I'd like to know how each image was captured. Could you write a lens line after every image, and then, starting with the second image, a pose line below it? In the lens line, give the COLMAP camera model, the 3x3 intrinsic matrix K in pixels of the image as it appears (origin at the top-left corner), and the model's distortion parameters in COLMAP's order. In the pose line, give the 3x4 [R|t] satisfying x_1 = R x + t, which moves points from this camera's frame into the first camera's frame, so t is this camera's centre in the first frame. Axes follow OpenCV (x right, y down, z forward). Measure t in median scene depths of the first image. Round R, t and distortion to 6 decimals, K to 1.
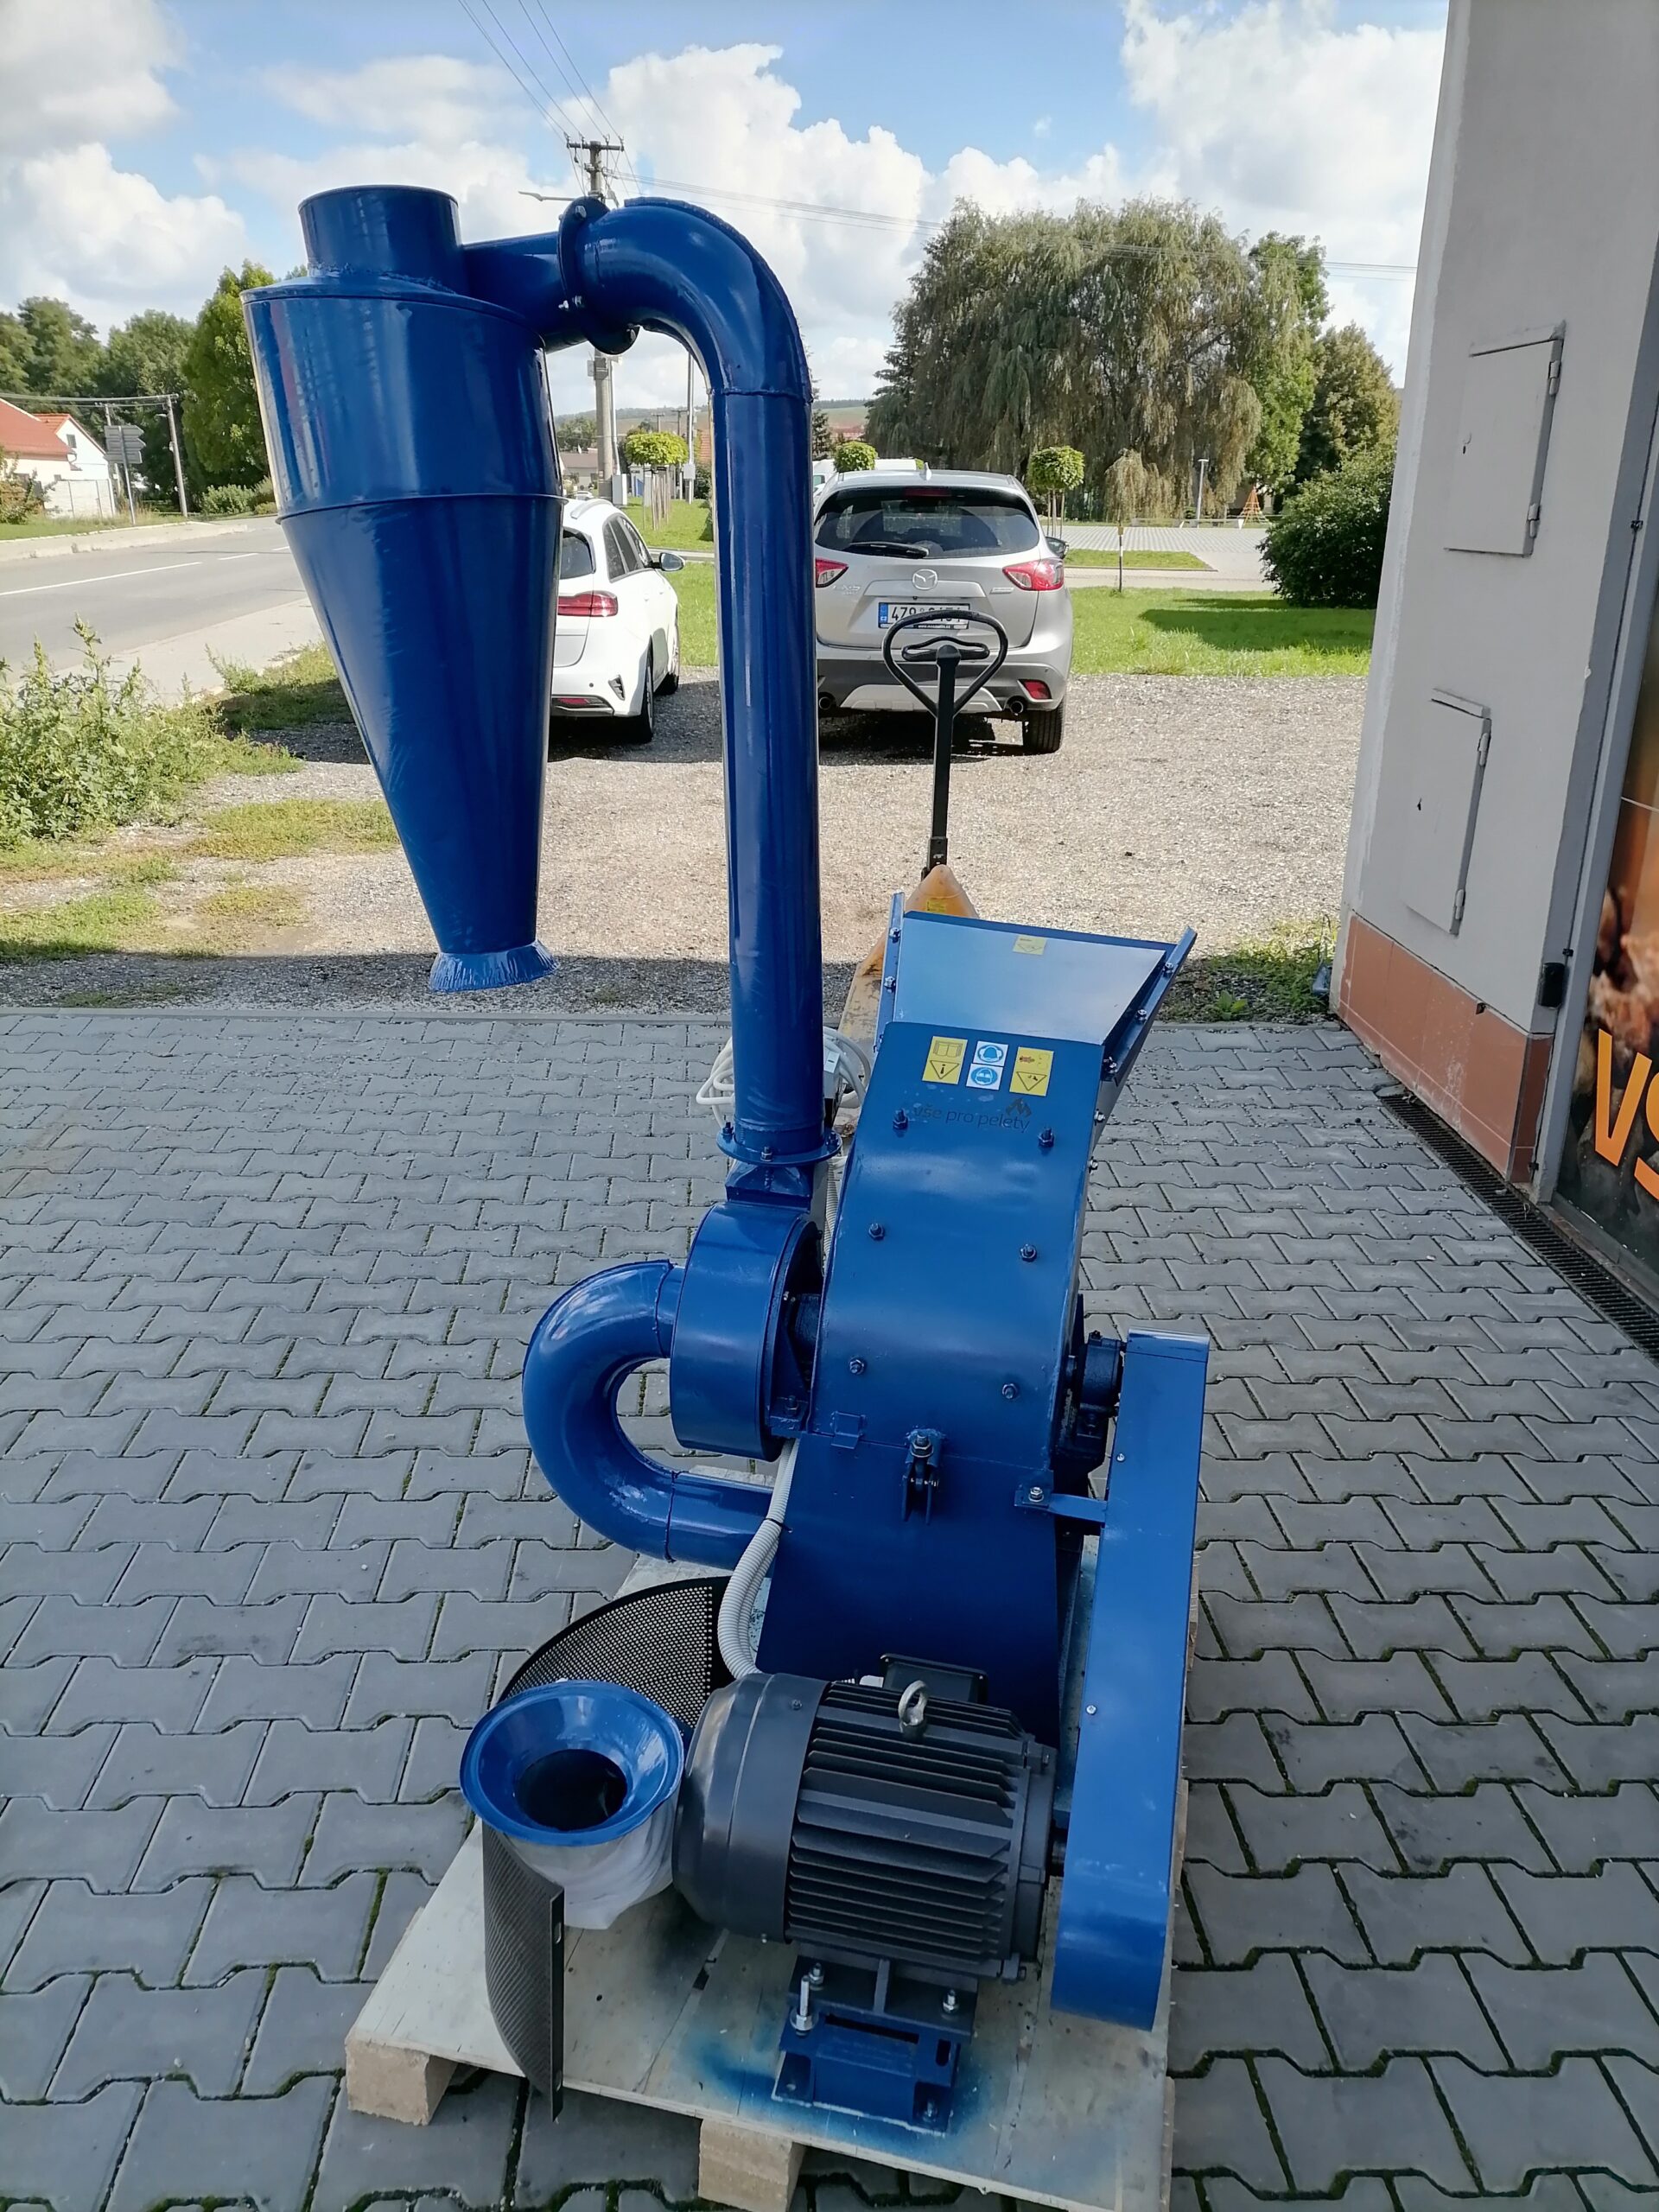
lens RADIAL K [[1659.2, 0, 838.5], [0, 1659.2, 1100.9], [0, 0, 1]] dist [0.039099, -0.014257]
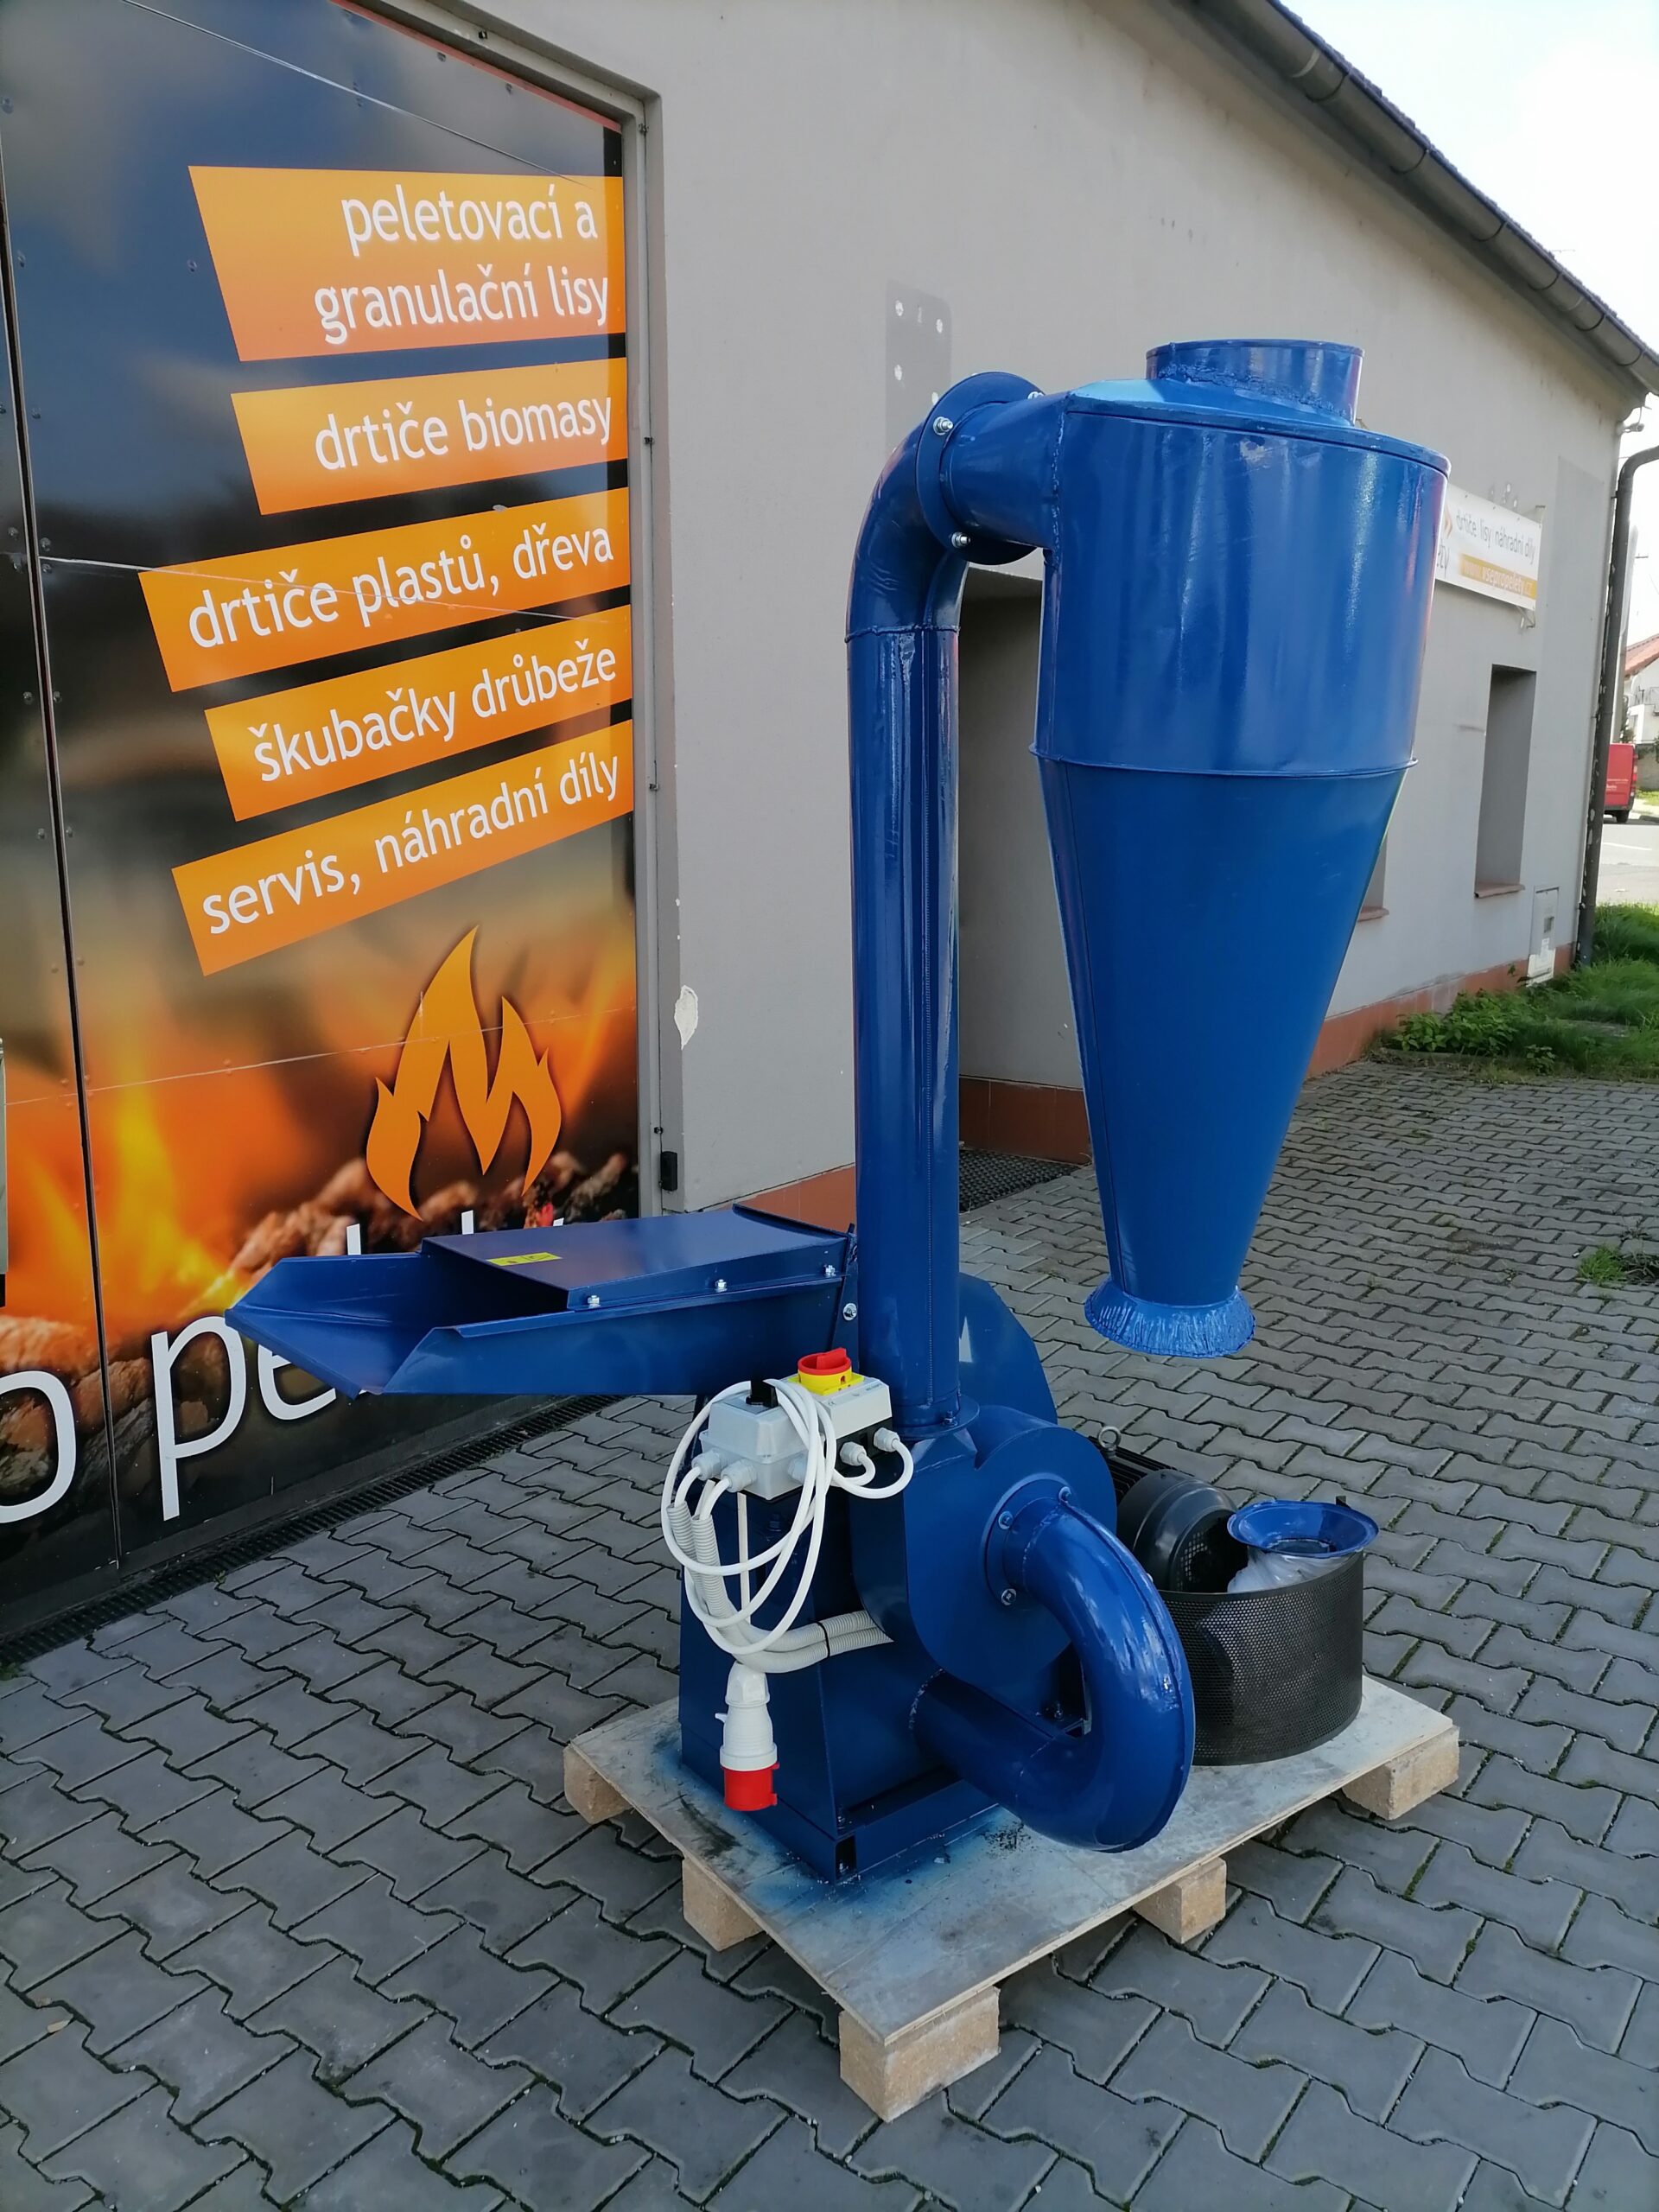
lens RADIAL K [[1659.2, 0, 838.5], [0, 1659.2, 1100.9], [0, 0, 1]] dist [0.039099, -0.014257]
pose [[-0.760373, -0.126763, 0.636996, -0.460976], [0.221508, 0.871353, 0.437811, -0.434314], [-0.610547, 0.473999, -0.634474, 1.234907]]
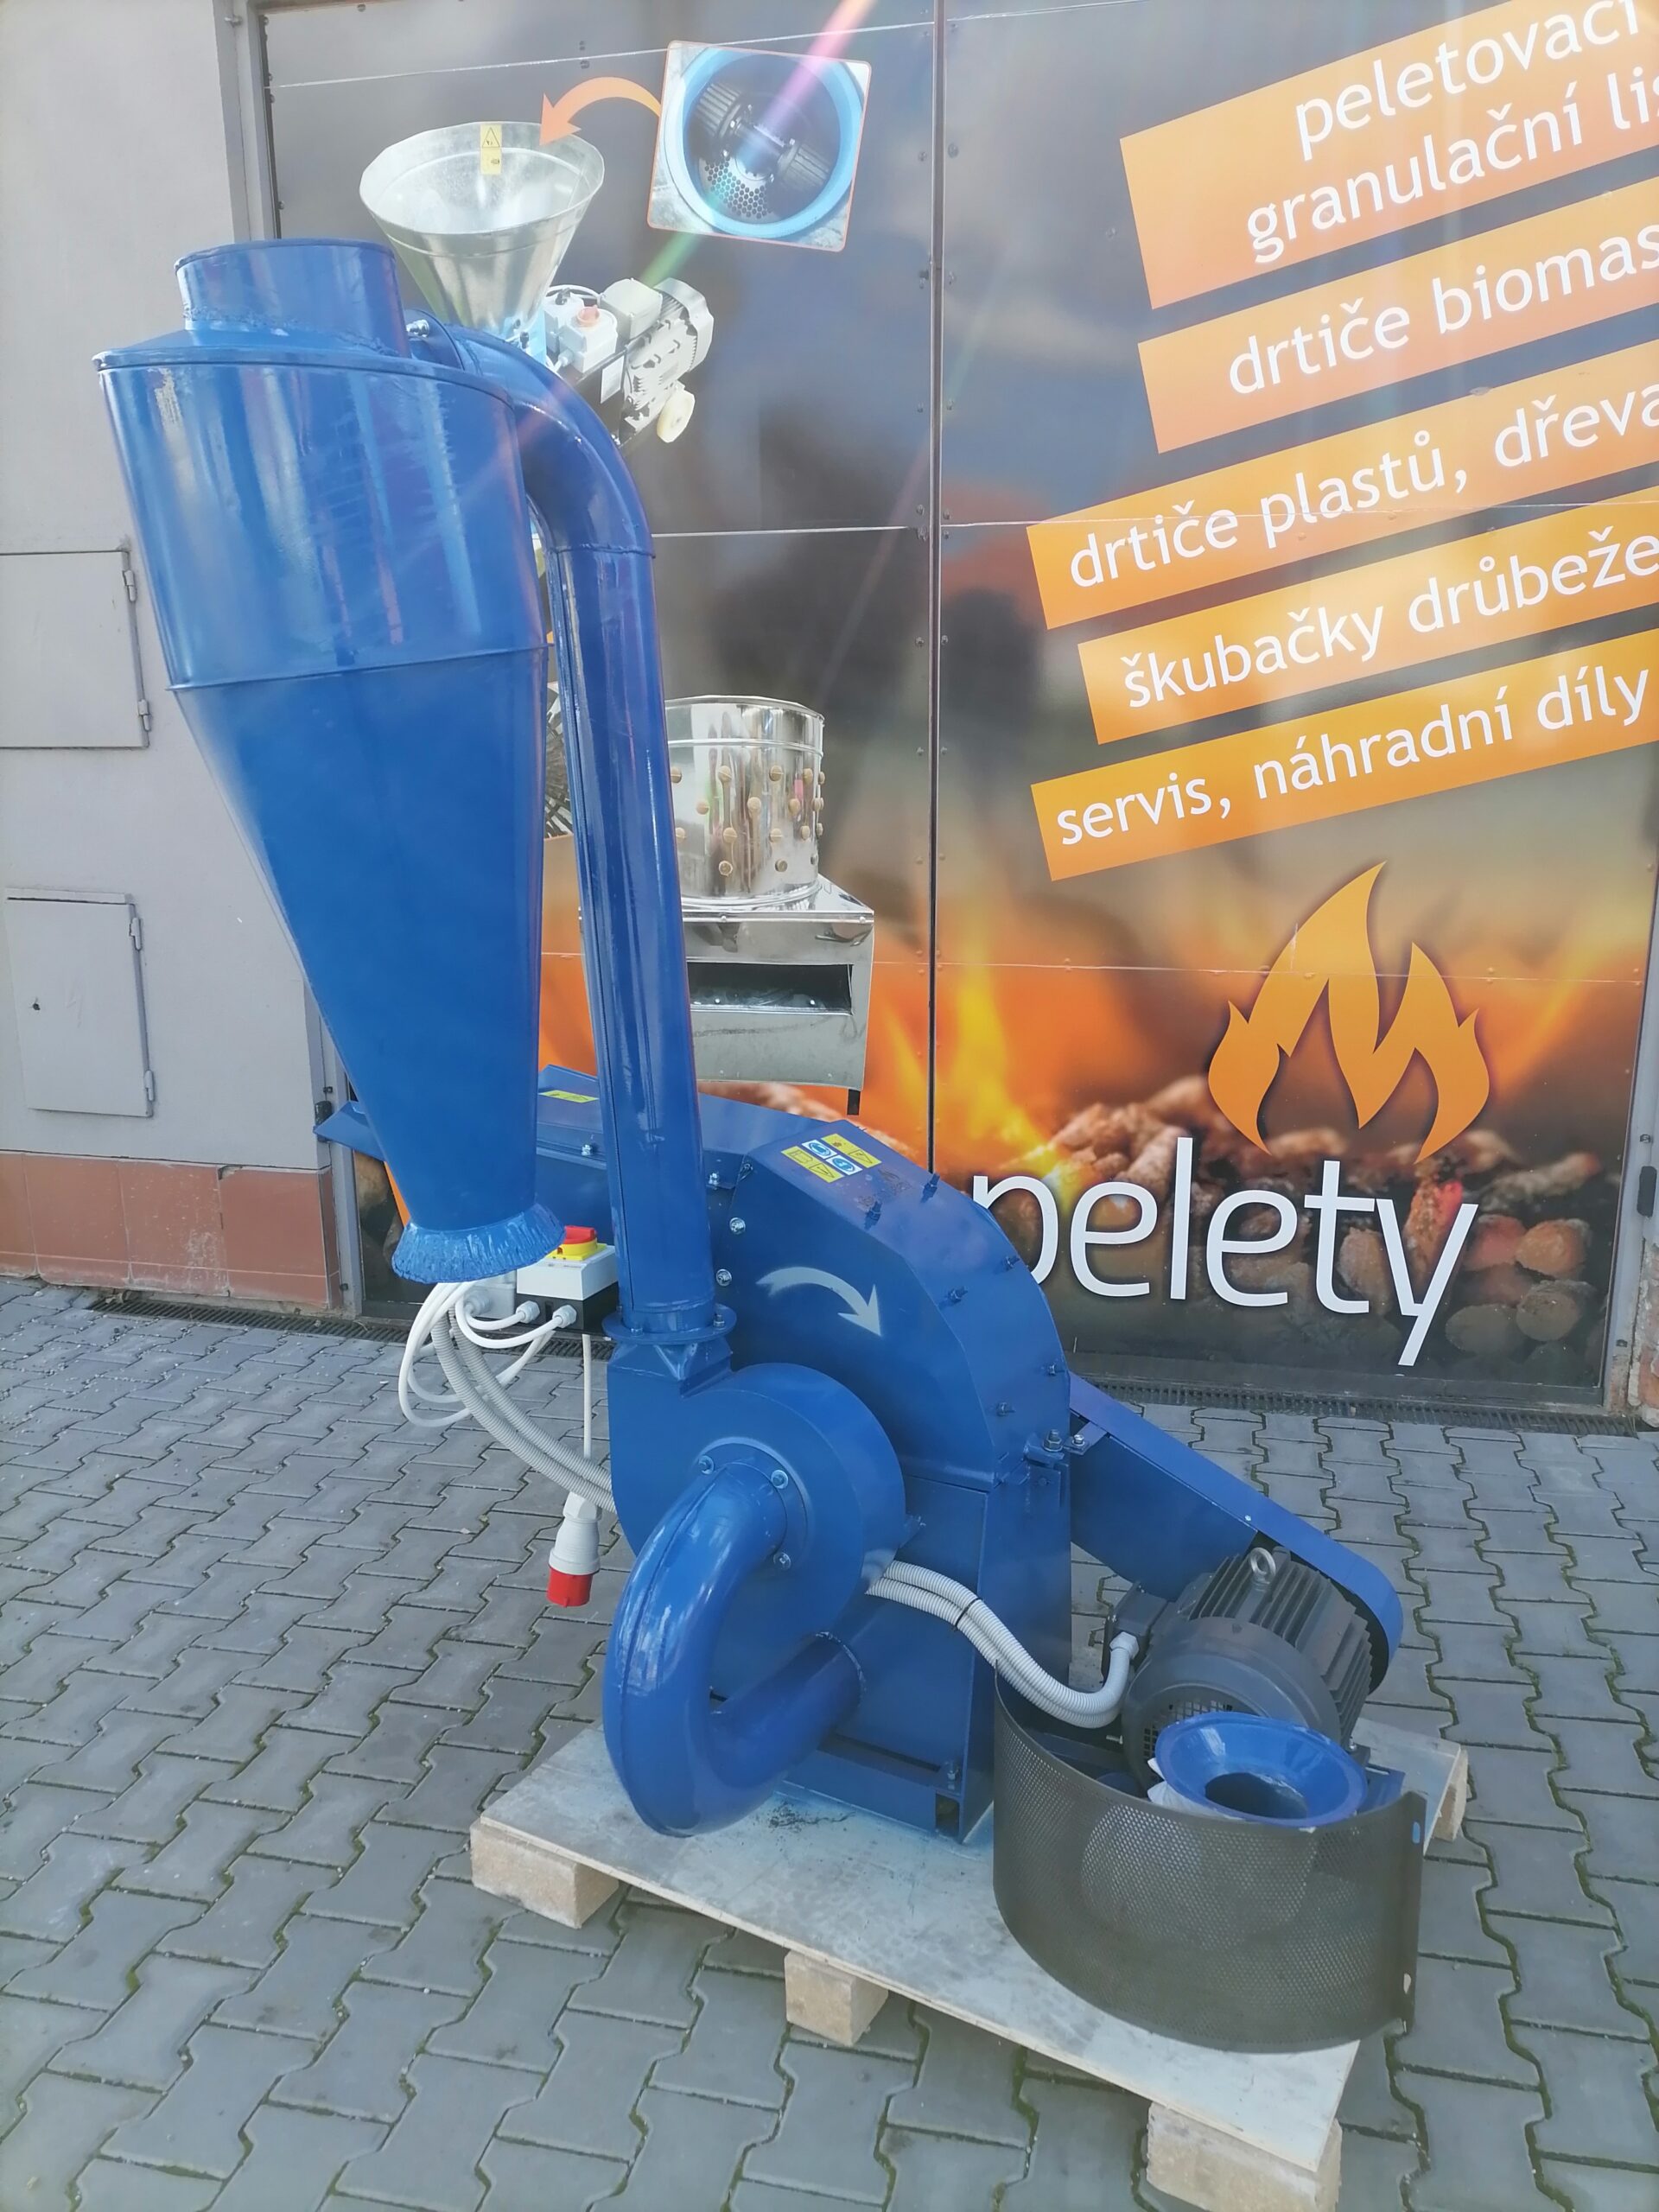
lens RADIAL K [[1653.8, 0, 833.9], [0, 1653.8, 1100.9], [0, 0, 1]] dist [0.042018, -0.014414]
pose [[0.286195, -0.220084, 0.932553, -0.693474], [0.335577, 0.934644, 0.117591, -0.138401], [-0.897486, 0.279289, 0.341346, 0.454839]]
